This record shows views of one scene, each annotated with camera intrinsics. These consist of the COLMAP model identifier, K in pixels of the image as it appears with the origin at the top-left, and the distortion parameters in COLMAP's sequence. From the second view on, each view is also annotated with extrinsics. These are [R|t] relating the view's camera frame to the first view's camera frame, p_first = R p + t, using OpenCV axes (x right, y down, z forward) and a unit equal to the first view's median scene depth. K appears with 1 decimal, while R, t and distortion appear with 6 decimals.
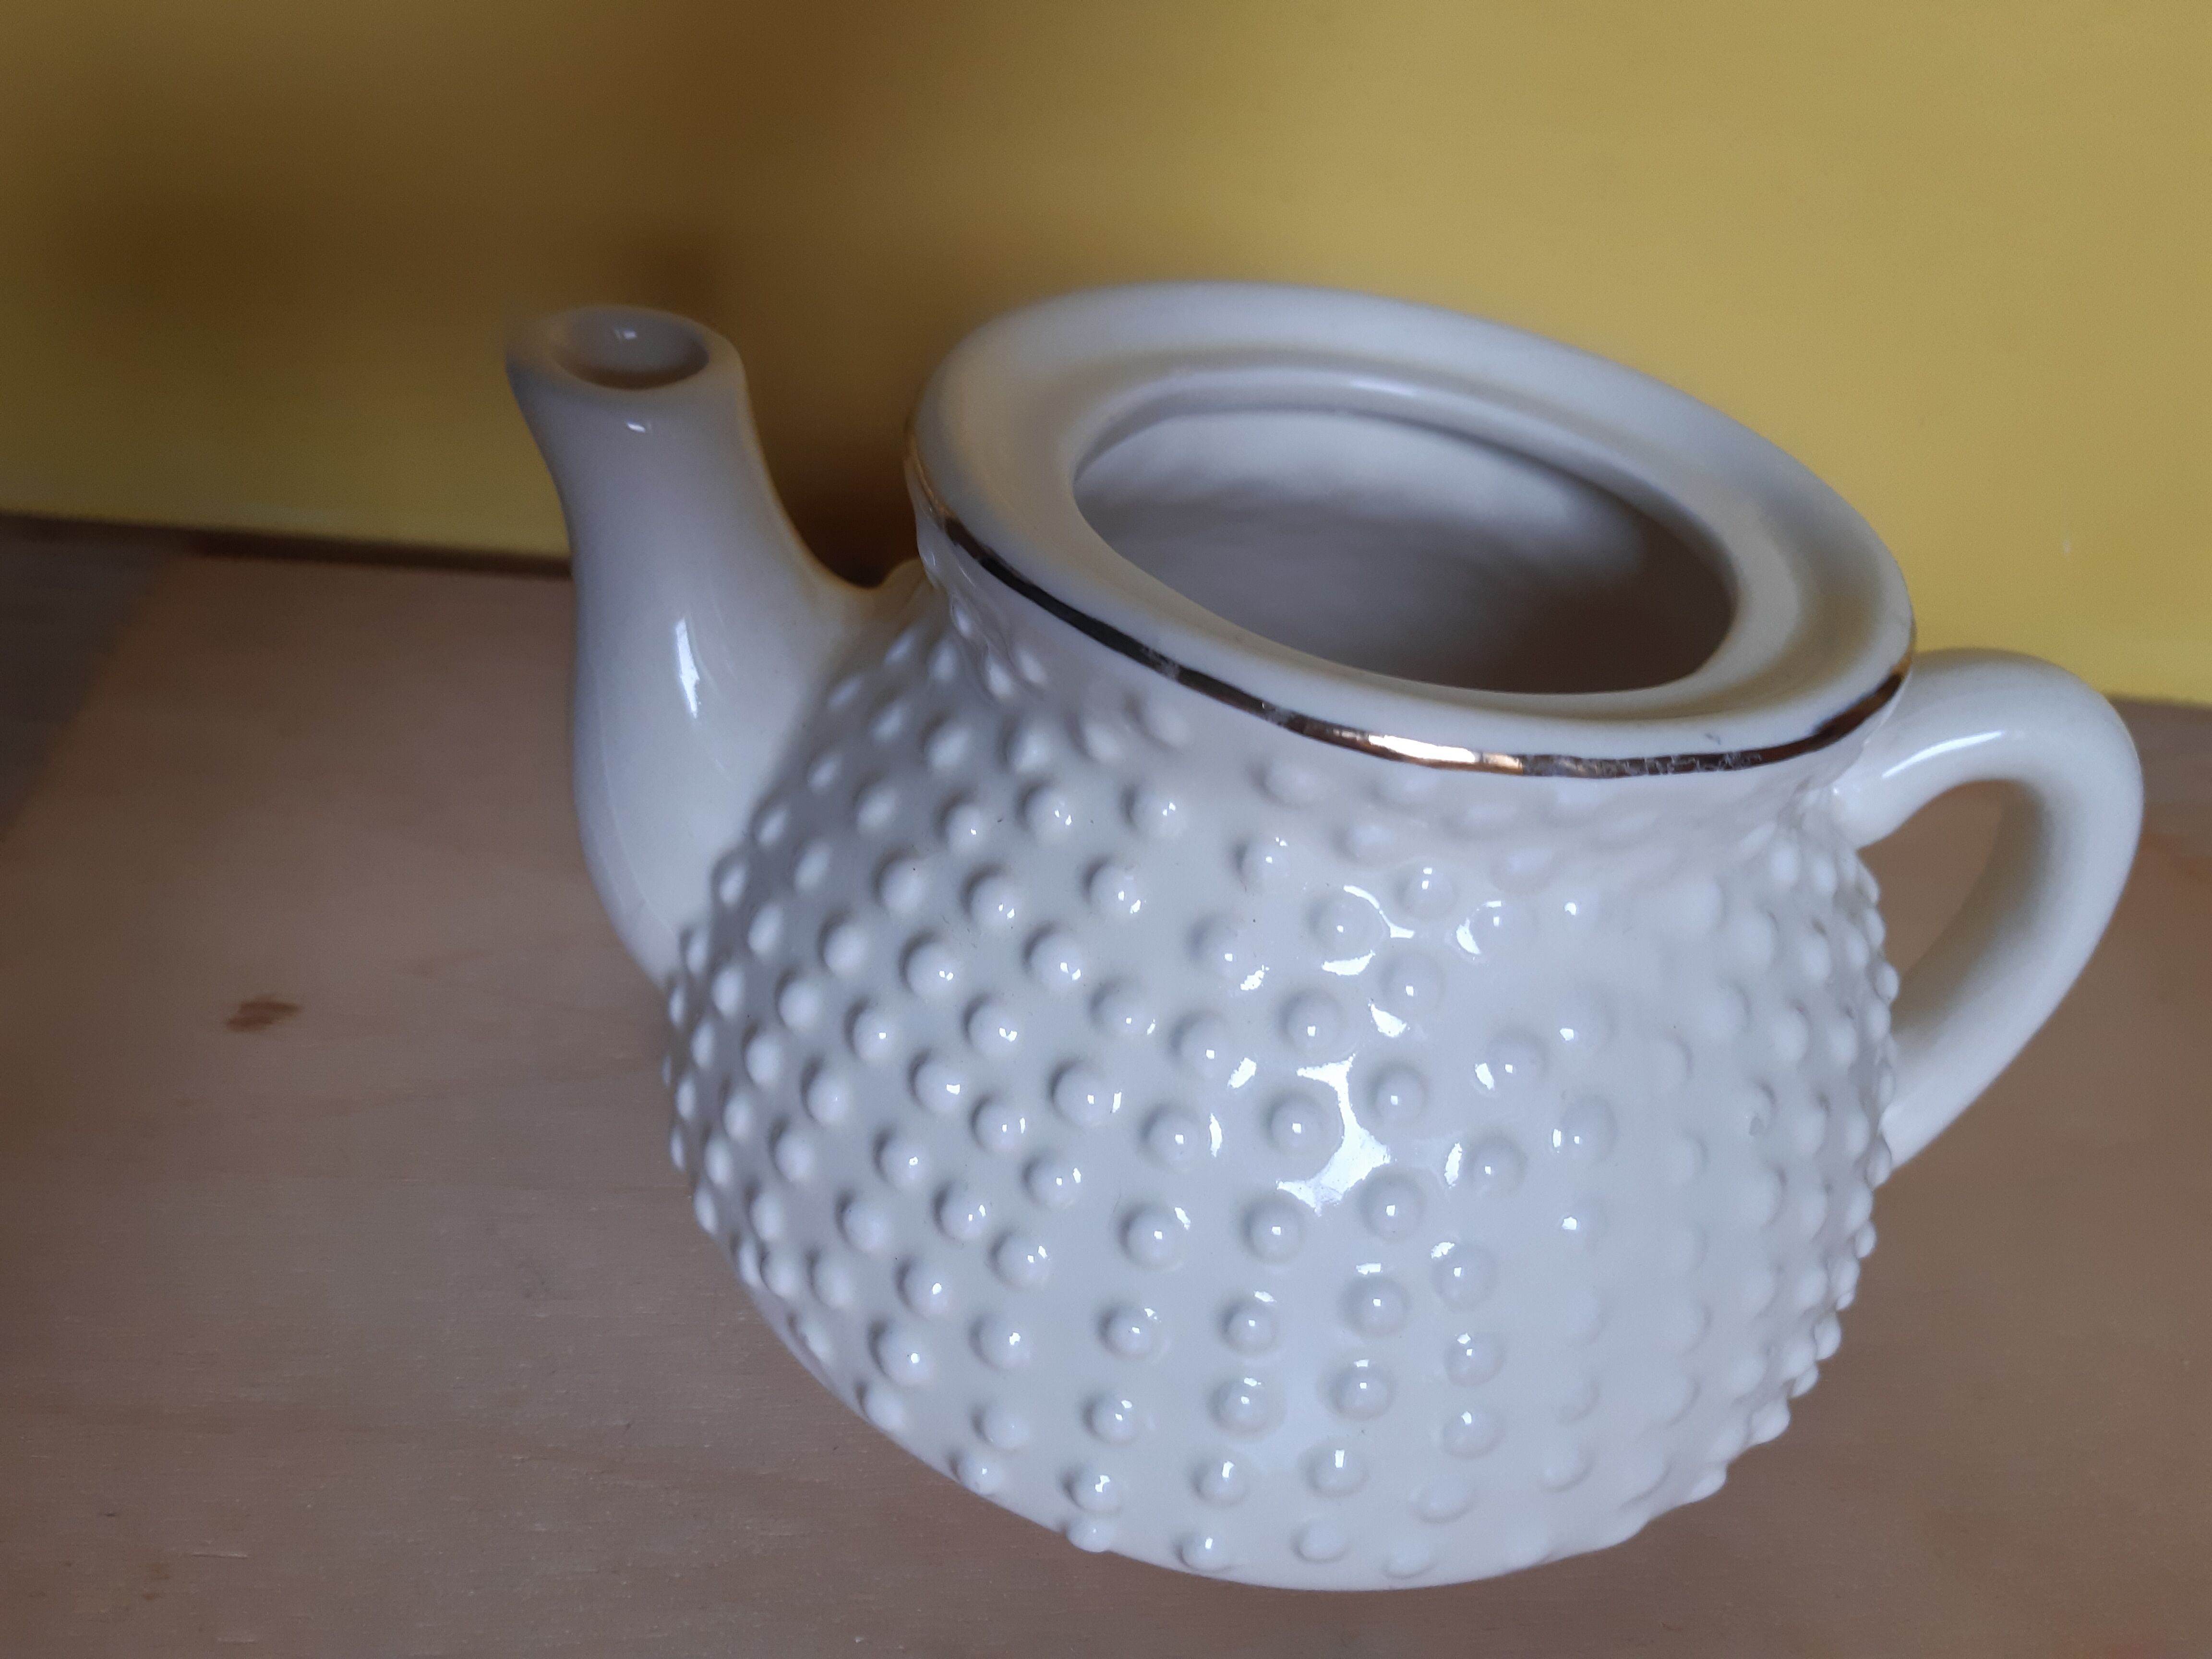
lens RADIAL K [[1831.5, 0, 1108.7], [0, 1831.5, 846.4], [0, 0, 1]] dist [0.078242, -0.141081]
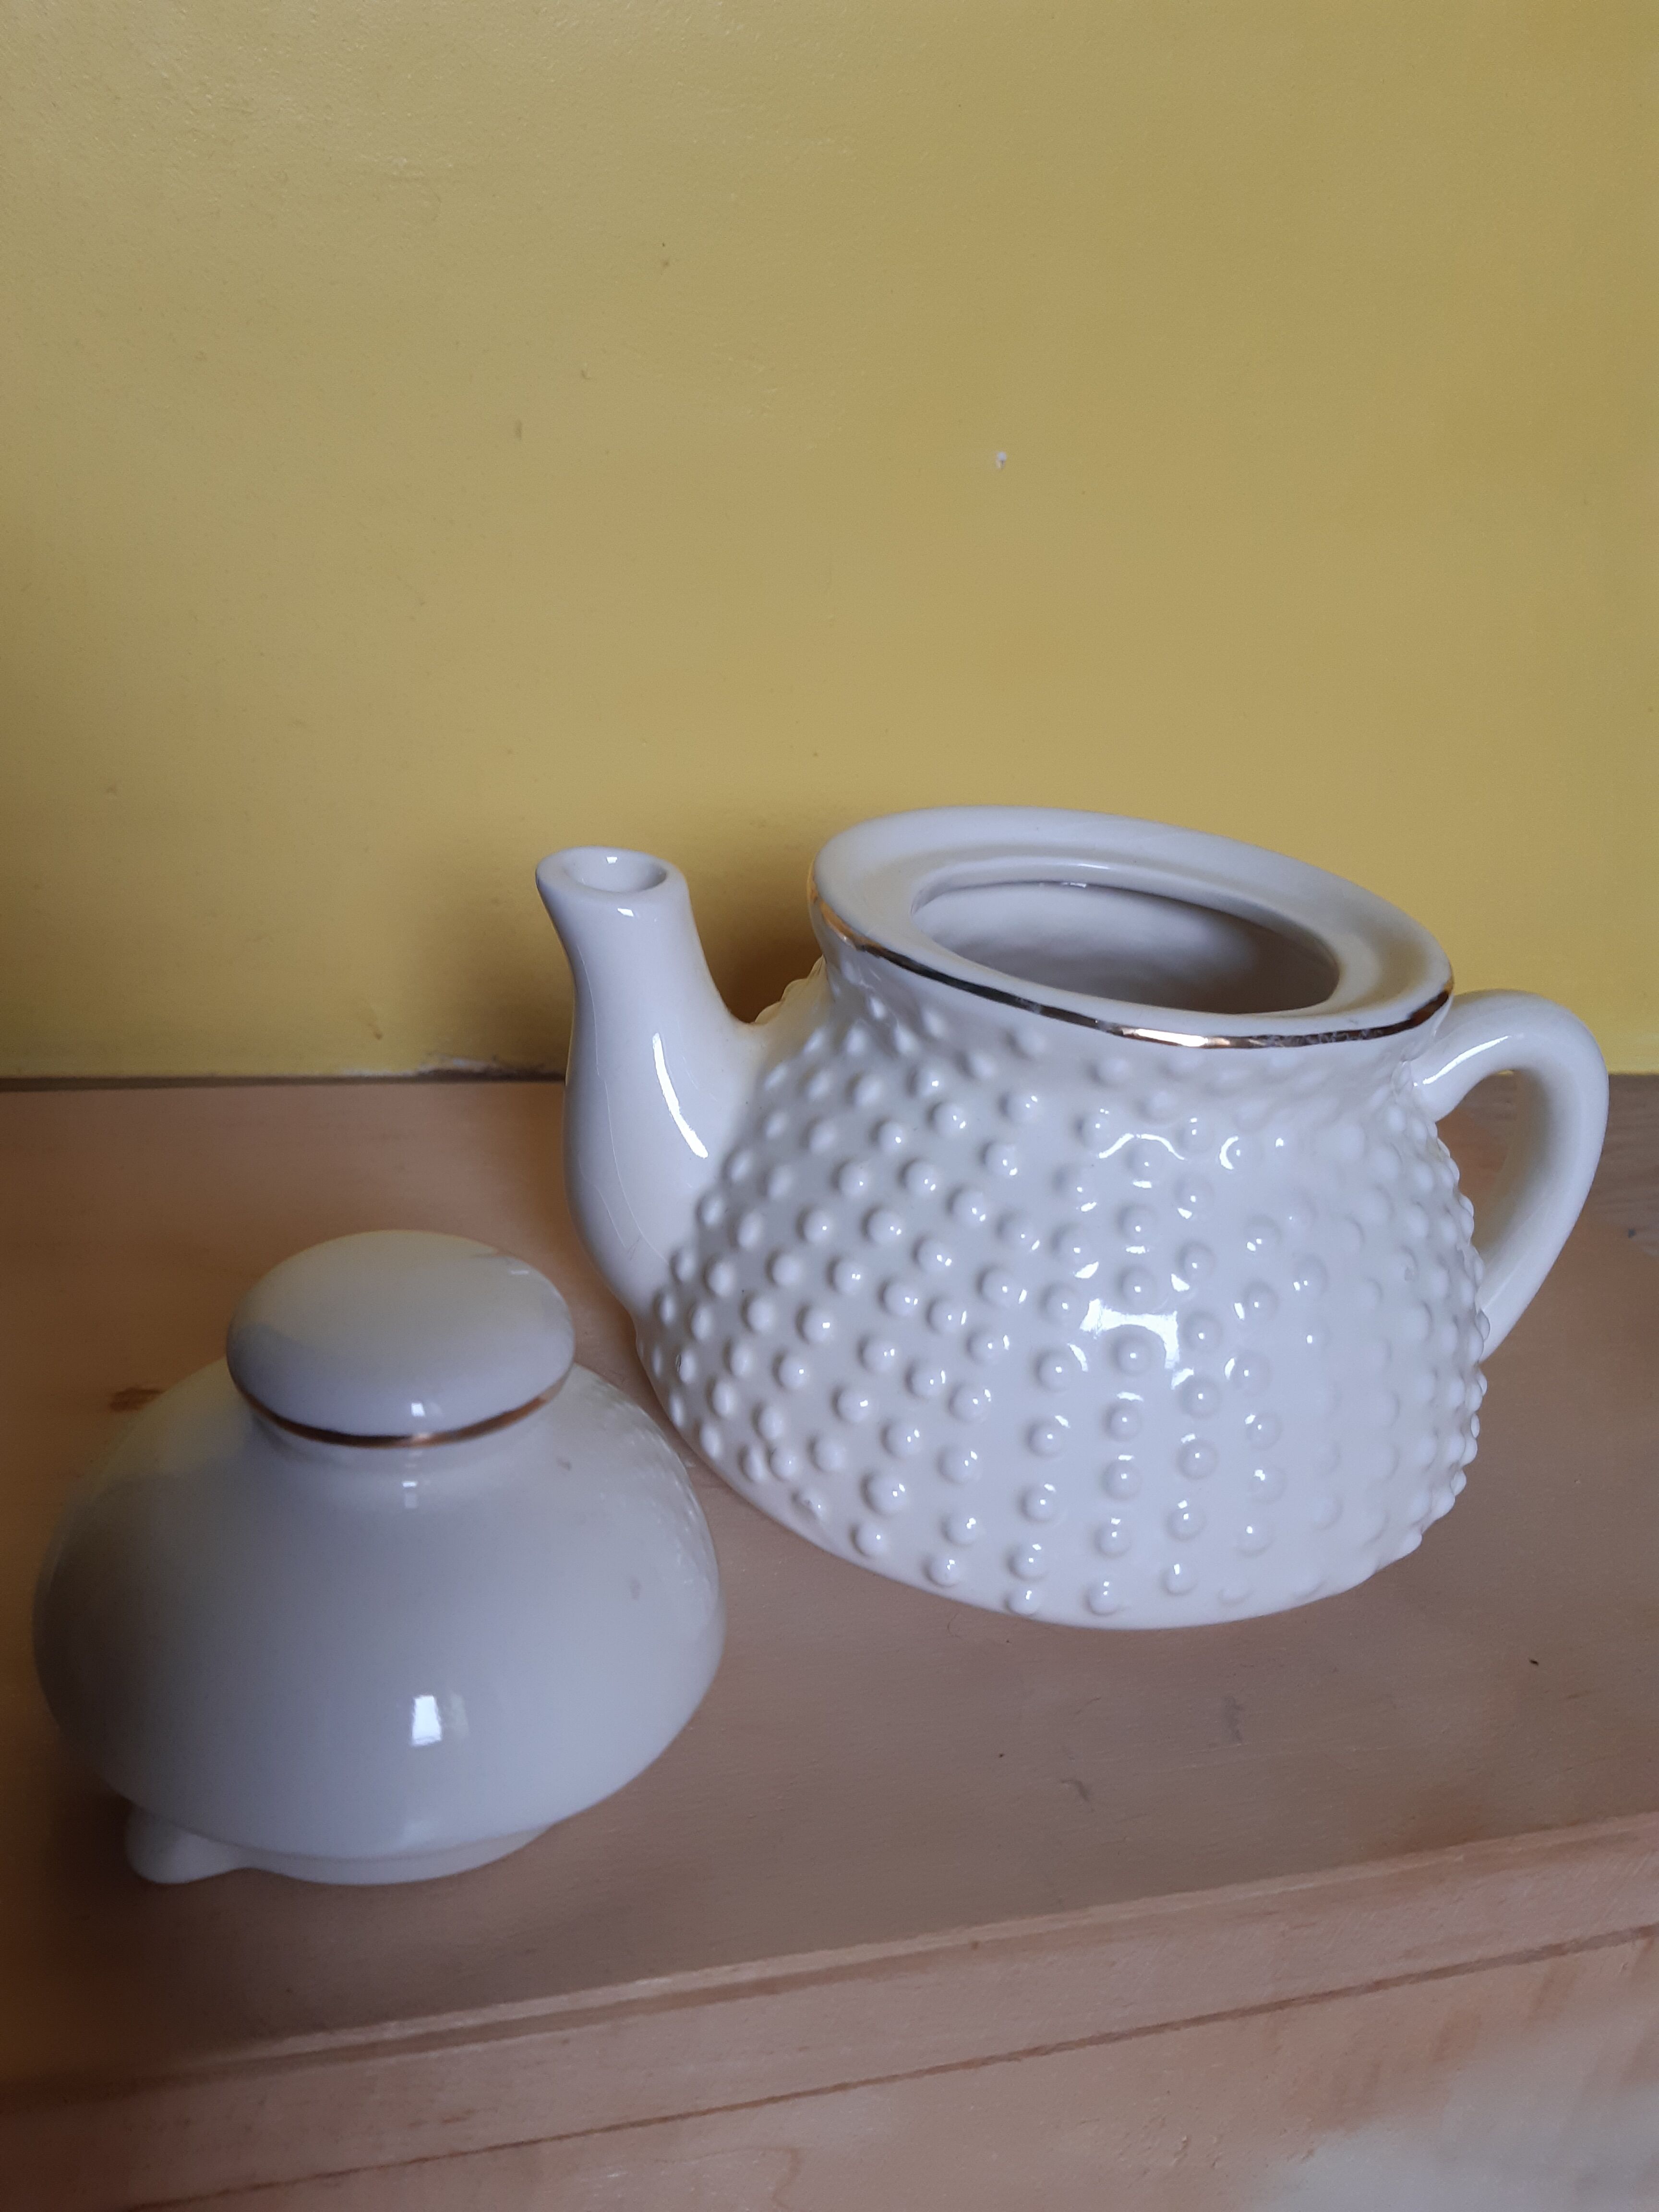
lens RADIAL K [[1831.5, 0, 844.2], [0, 1831.5, 1137.8], [0, 0, 1]] dist [0.078242, -0.141081]
pose [[0.987585, -0.096825, 0.123700, -0.311786], [0.114578, 0.982692, -0.145562, 0.212064], [-0.107465, 0.157929, 0.981585, -0.518803]]
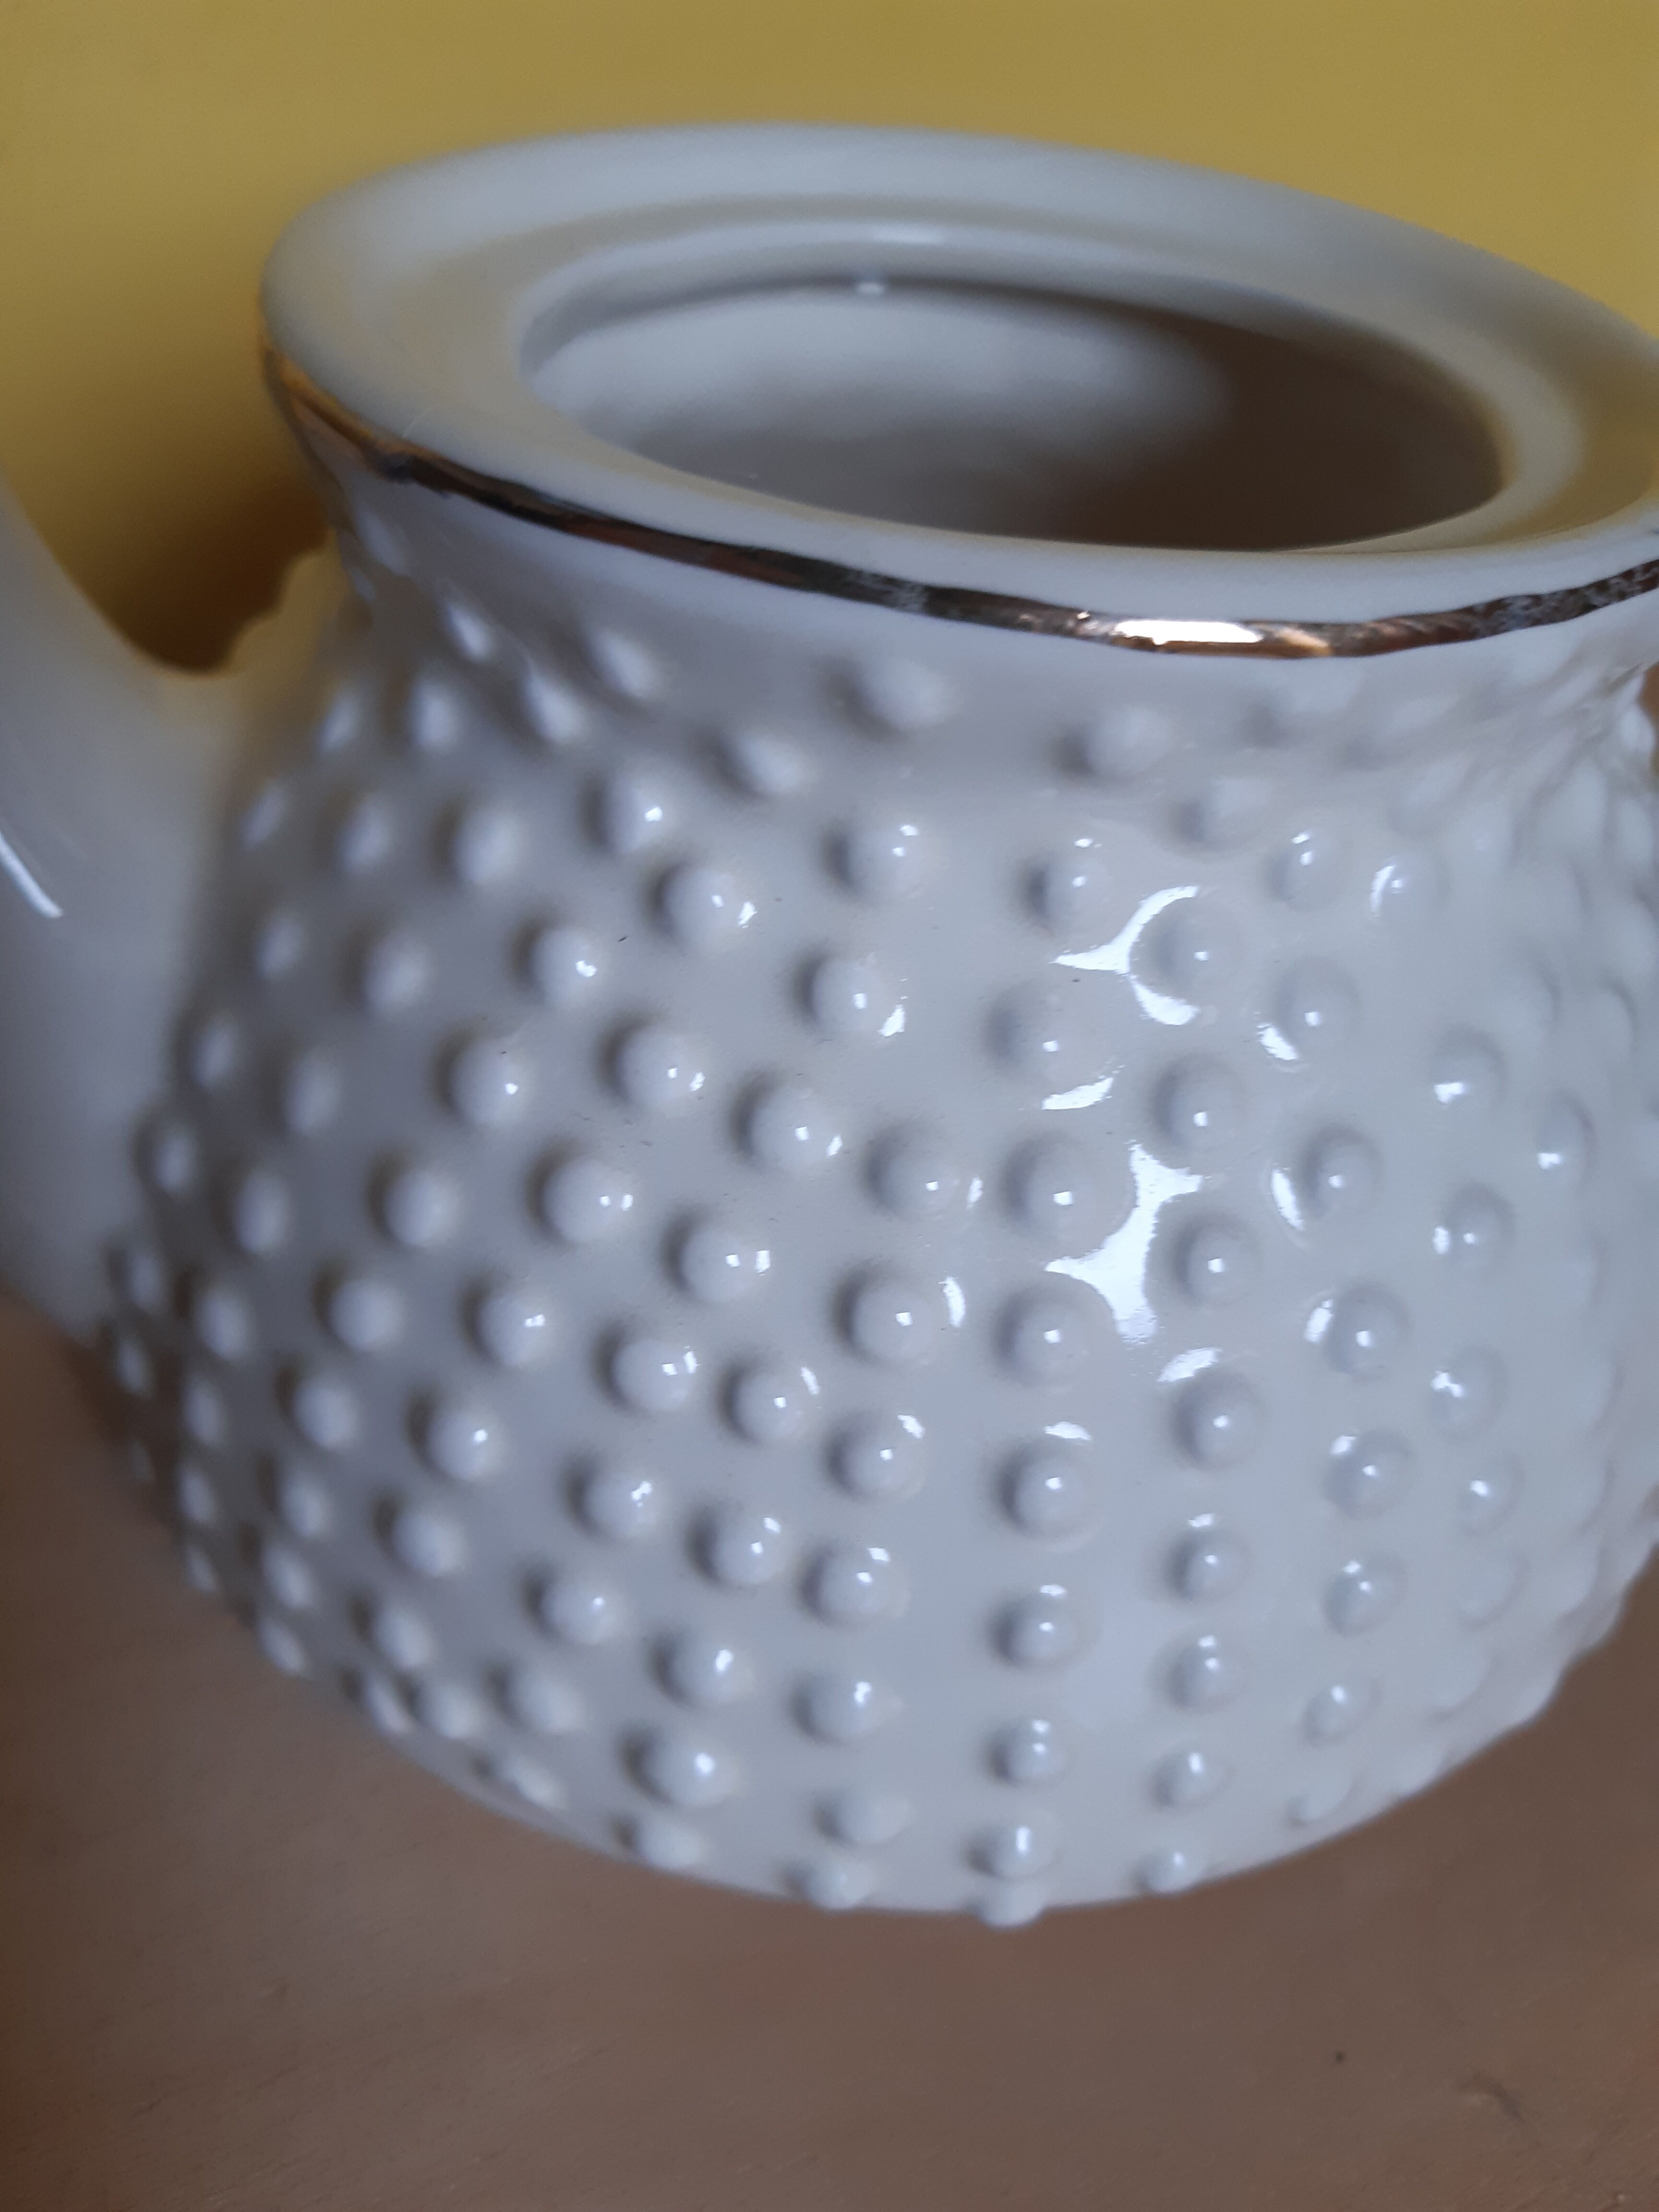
lens RADIAL K [[1831.5, 0, 844.2], [0, 1831.5, 1137.8], [0, 0, 1]] dist [0.078242, -0.141081]
pose [[0.932259, -0.283778, 0.224418, -0.147490], [0.257939, 0.956294, 0.137730, -0.016150], [-0.253695, -0.070514, 0.964711, 0.377805]]
